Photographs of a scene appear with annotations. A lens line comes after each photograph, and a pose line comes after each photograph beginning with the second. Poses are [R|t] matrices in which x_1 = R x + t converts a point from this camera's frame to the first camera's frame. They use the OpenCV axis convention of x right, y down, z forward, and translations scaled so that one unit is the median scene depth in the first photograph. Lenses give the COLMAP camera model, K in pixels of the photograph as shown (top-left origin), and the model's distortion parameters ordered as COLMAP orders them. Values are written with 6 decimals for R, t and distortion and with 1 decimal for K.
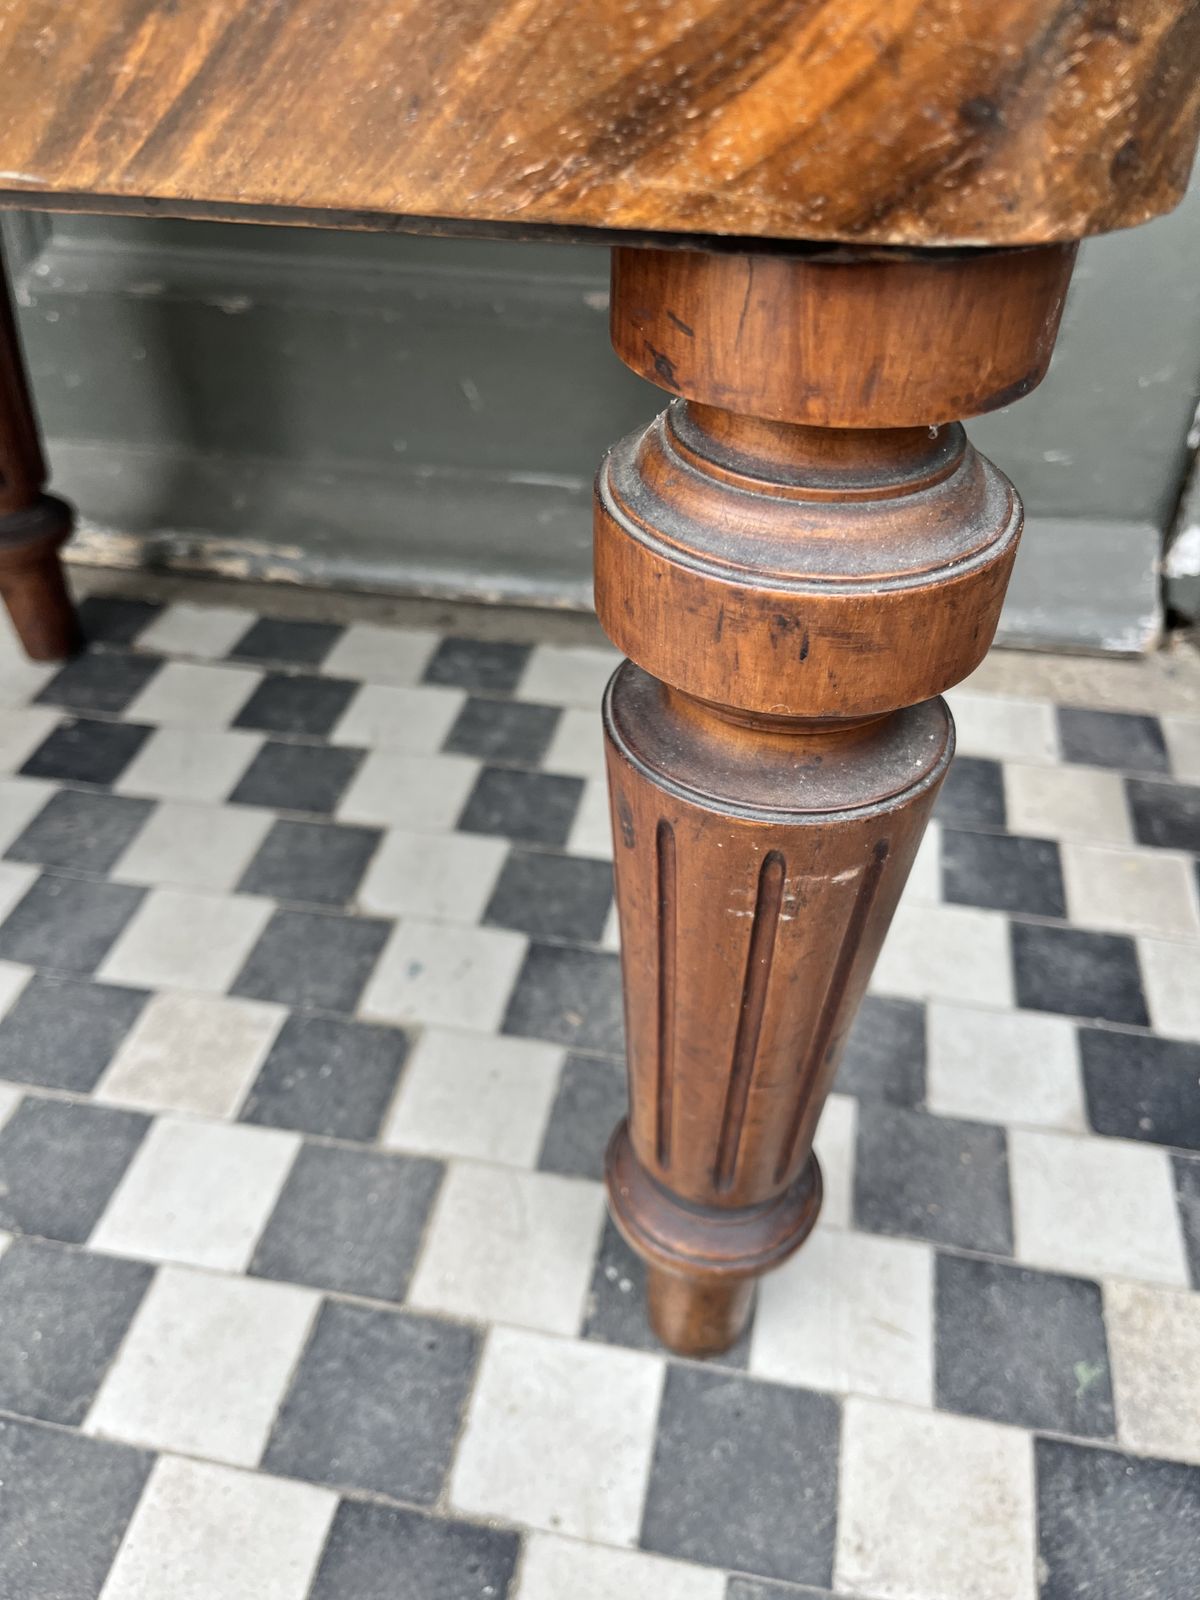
lens RADIAL K [[1279.1, 0, 623.1], [0, 1279.1, 822.4], [0, 0, 1]] dist [0.035758, -0.069953]
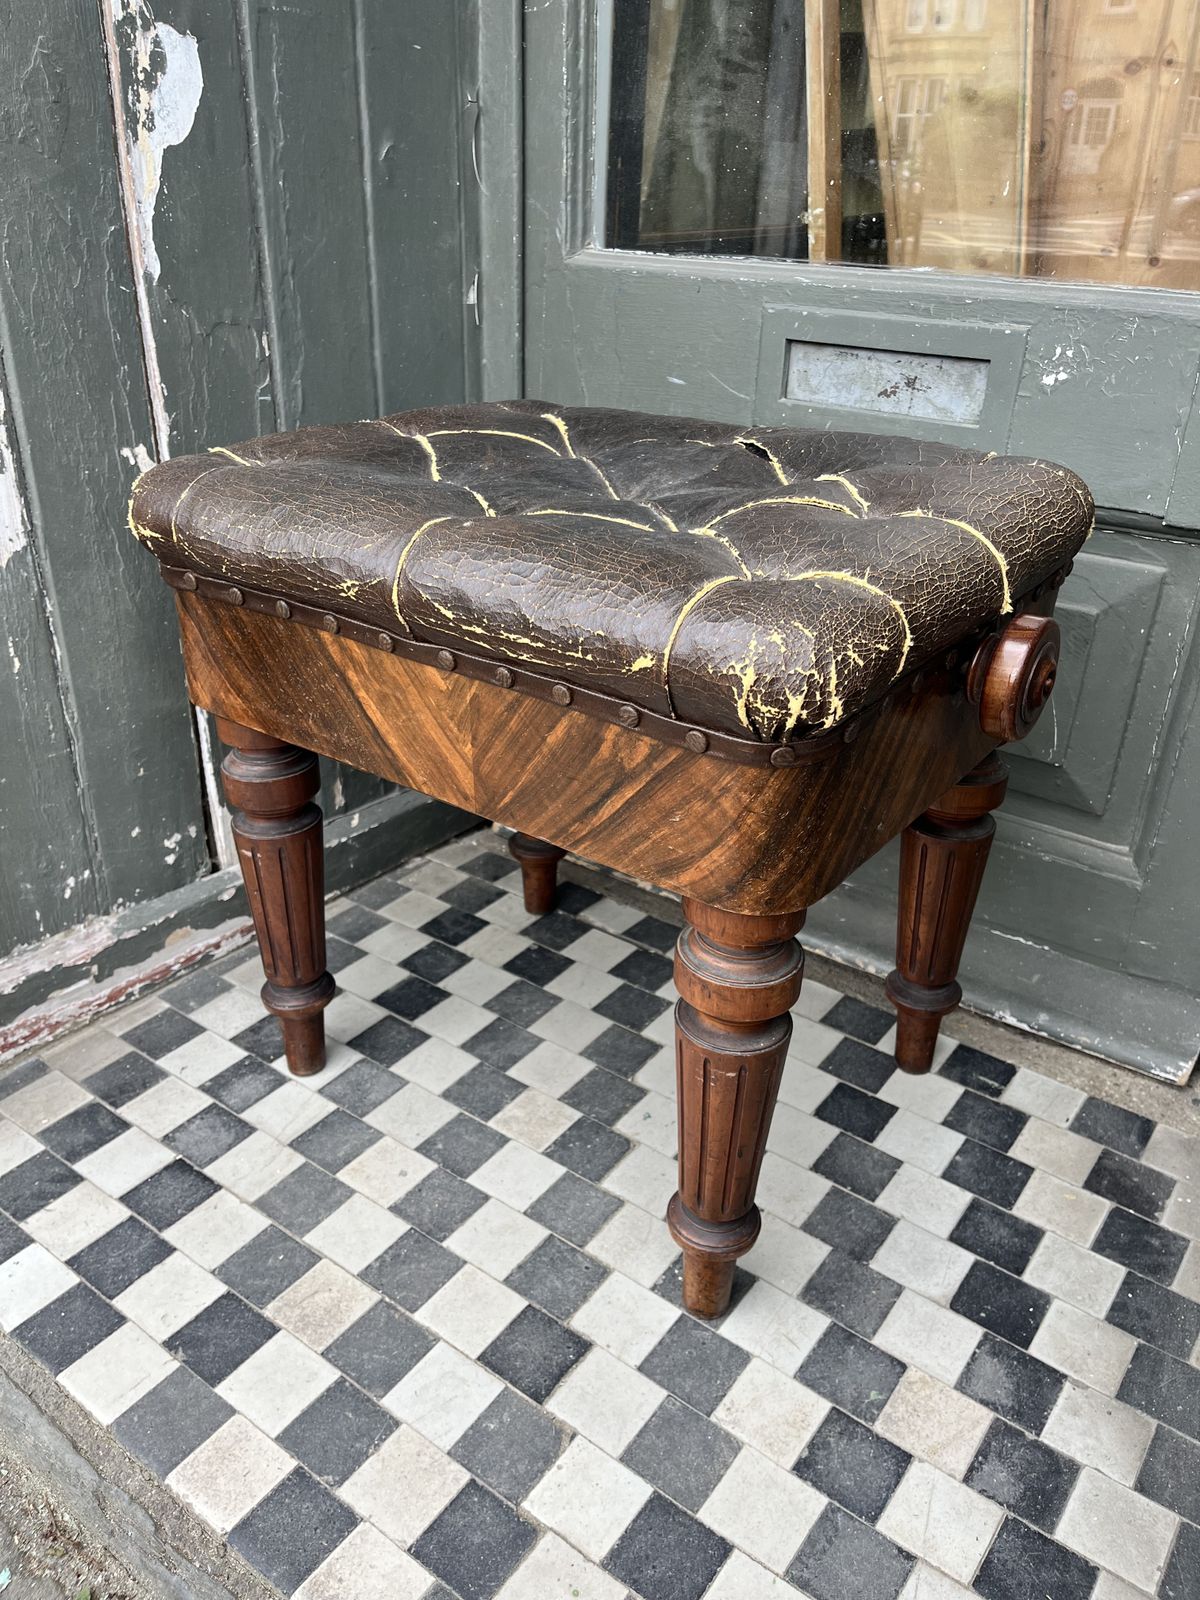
lens RADIAL K [[1262.7, 0, 587.4], [0, 1262.7, 802.4], [0, 0, 1]] dist [0.057441, -0.112381]
pose [[0.895246, 0.206587, -0.394786, 0.445360], [-0.293035, 0.940432, -0.172391, 0.025479], [0.335656, 0.270018, 0.902455, -0.963712]]
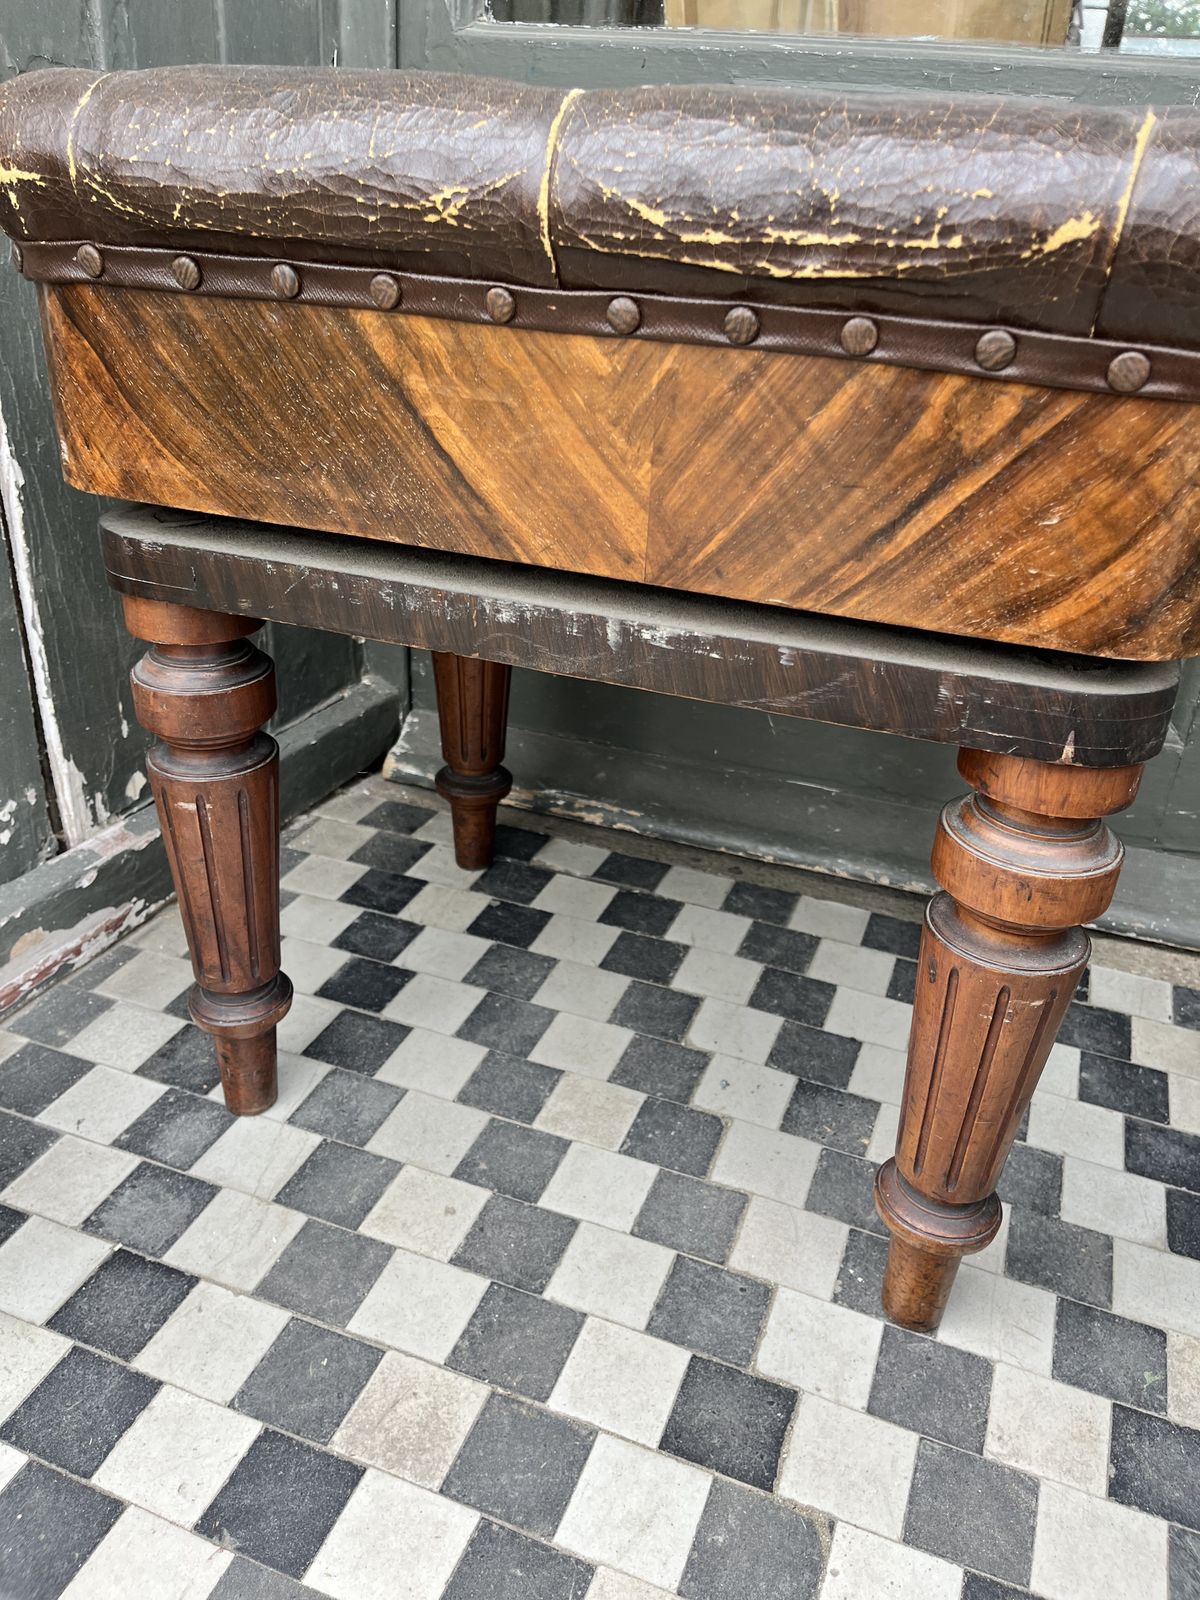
lens RADIAL K [[1262.7, 0, 606.0], [0, 1262.7, 800.6], [0, 0, 1]] dist [0.057441, -0.112381]
pose [[0.982723, 0.118790, -0.141932, -0.134288], [-0.147903, 0.965044, -0.216367, 0.143957], [0.111269, 0.233621, 0.965940, -0.620678]]
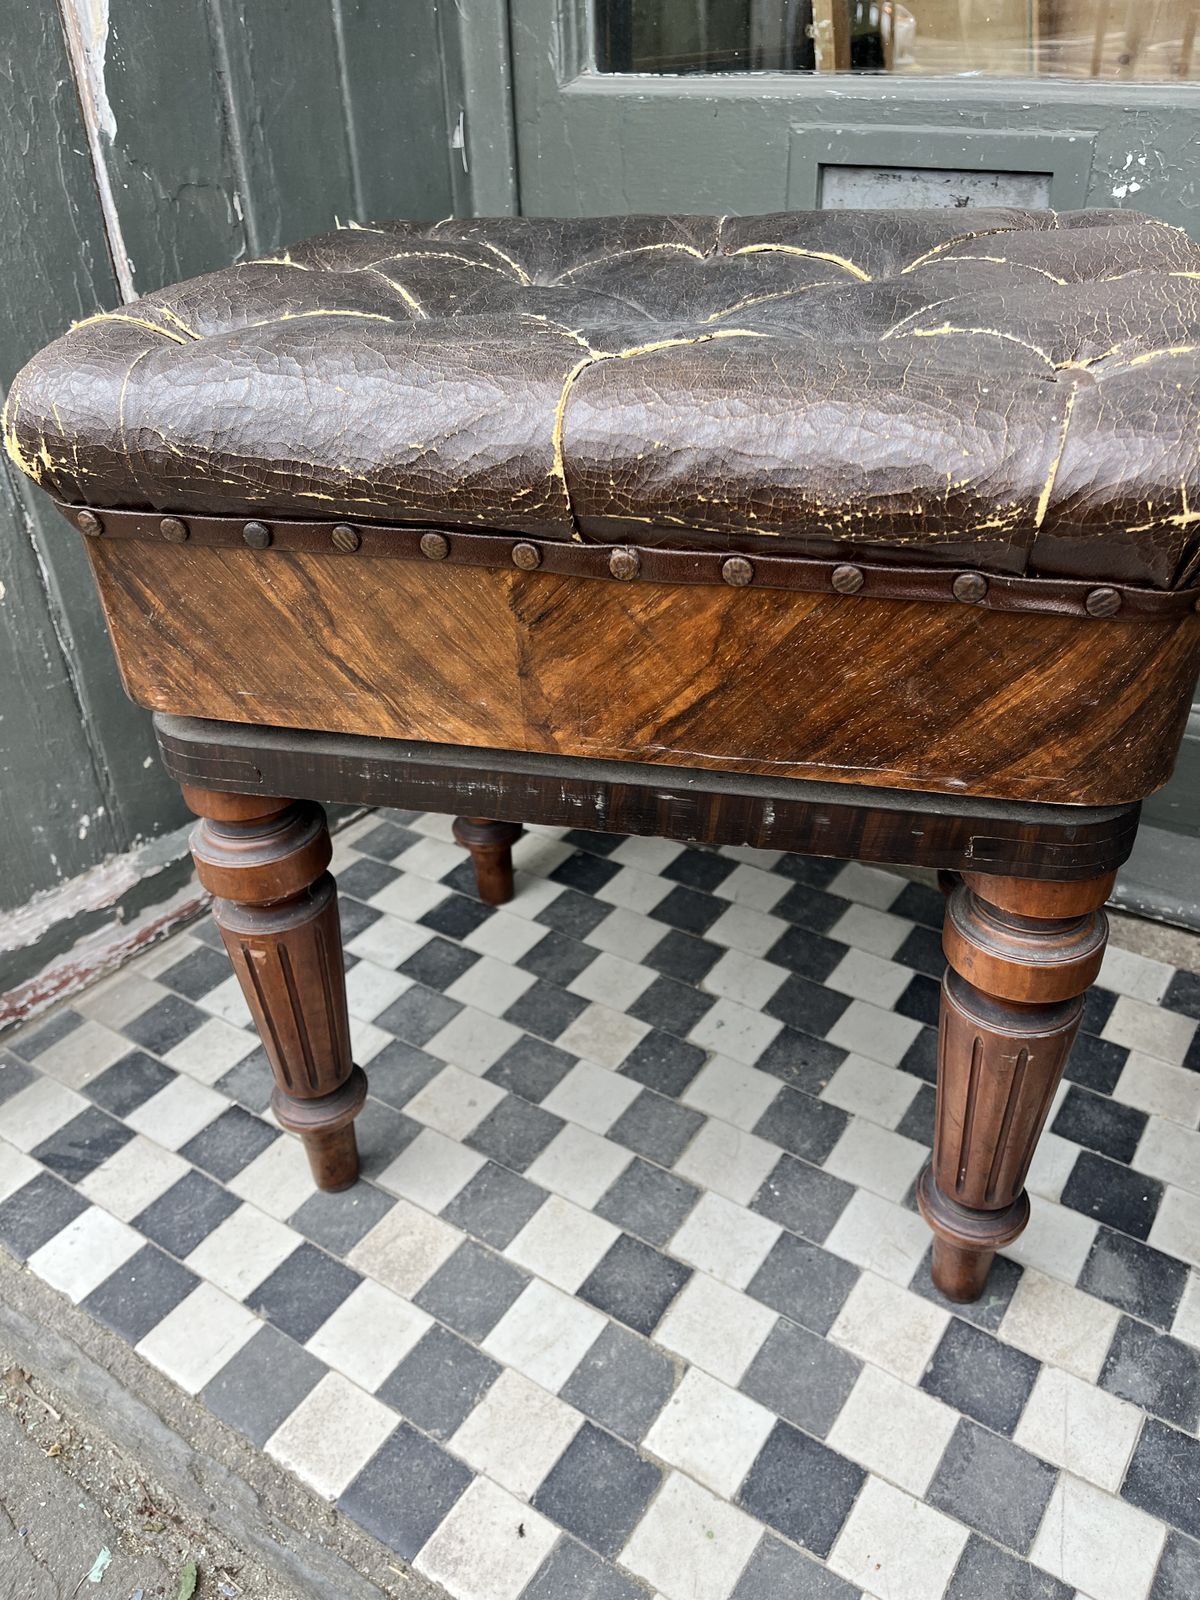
lens RADIAL K [[1262.7, 0, 597.2], [0, 1262.7, 815.5], [0, 0, 1]] dist [0.057441, -0.112381]
pose [[0.914815, 0.182104, -0.360488, 0.298804], [-0.224726, 0.971157, -0.079699, 0.006721], [0.335576, 0.153921, 0.929353, -0.870828]]
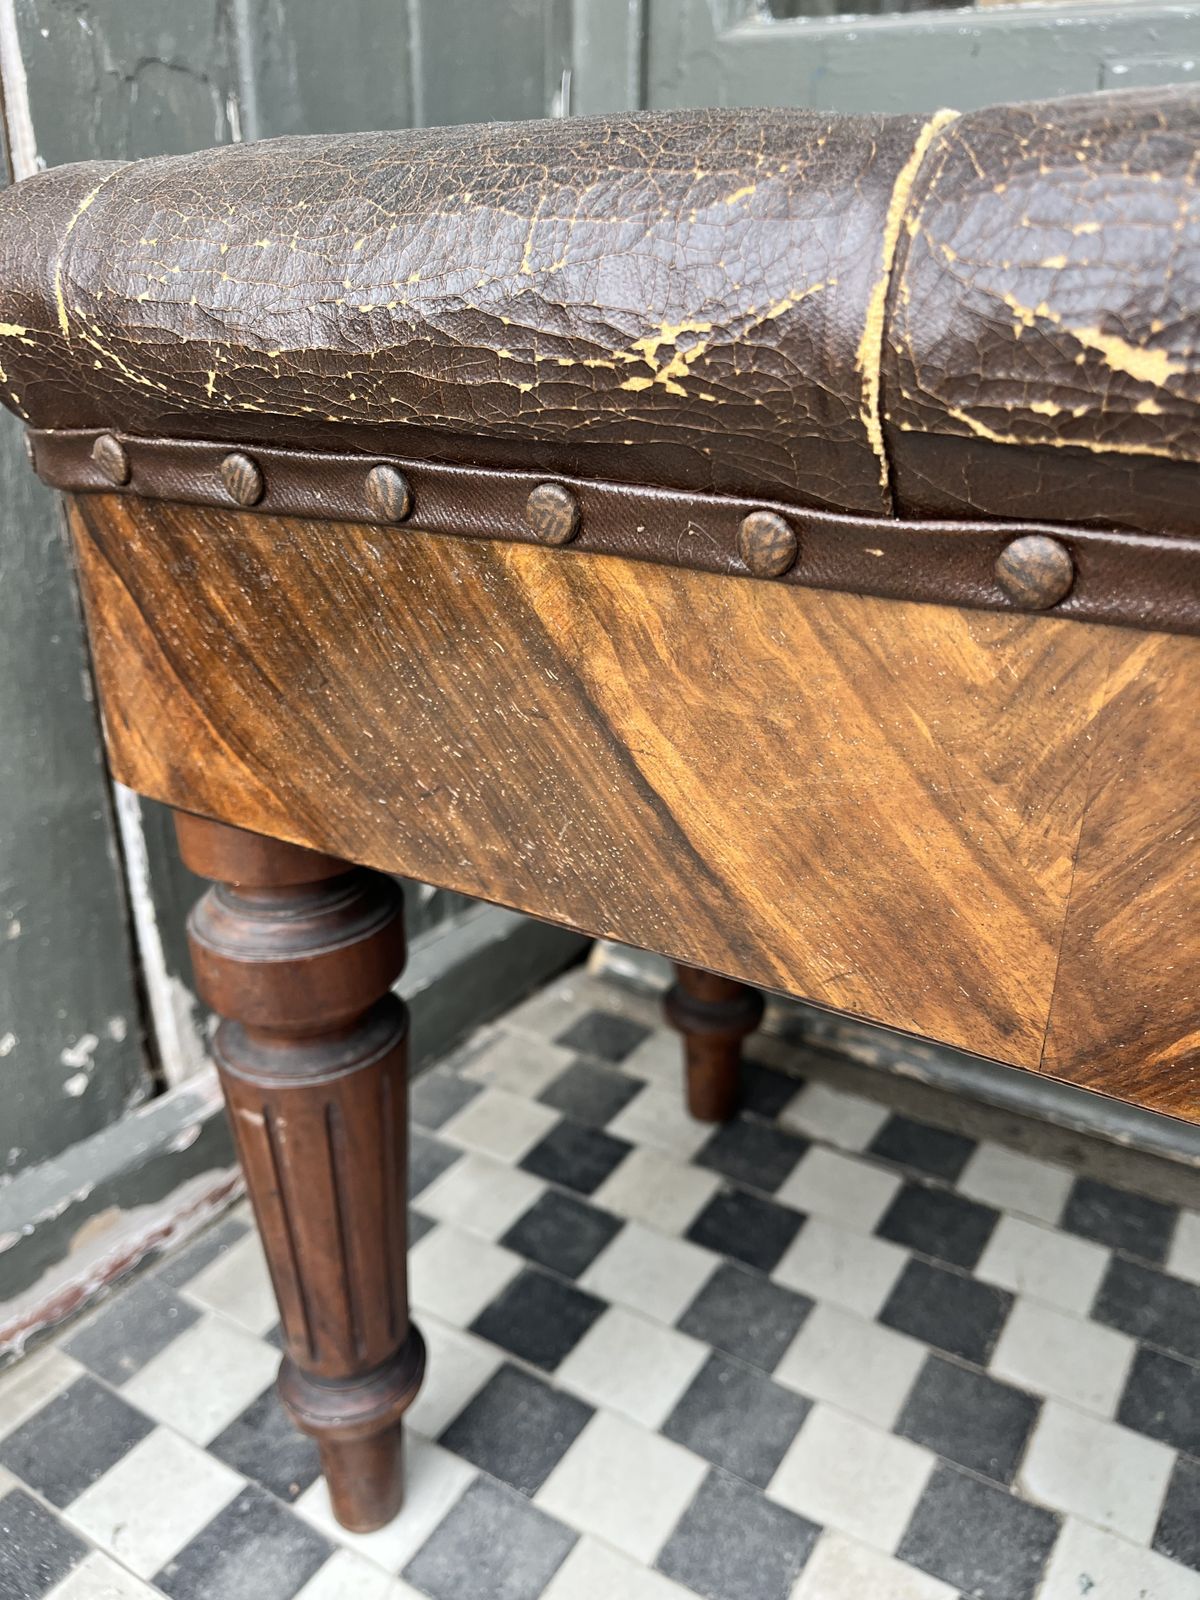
lens RADIAL K [[1262.7, 0, 585.7], [0, 1262.7, 800.3], [0, 0, 1]] dist [0.057441, -0.112381]
pose [[0.927314, 0.137103, -0.348270, -0.277656], [-0.233130, 0.939528, -0.250876, -0.119685], [0.292813, 0.313832, 0.903200, -0.159780]]
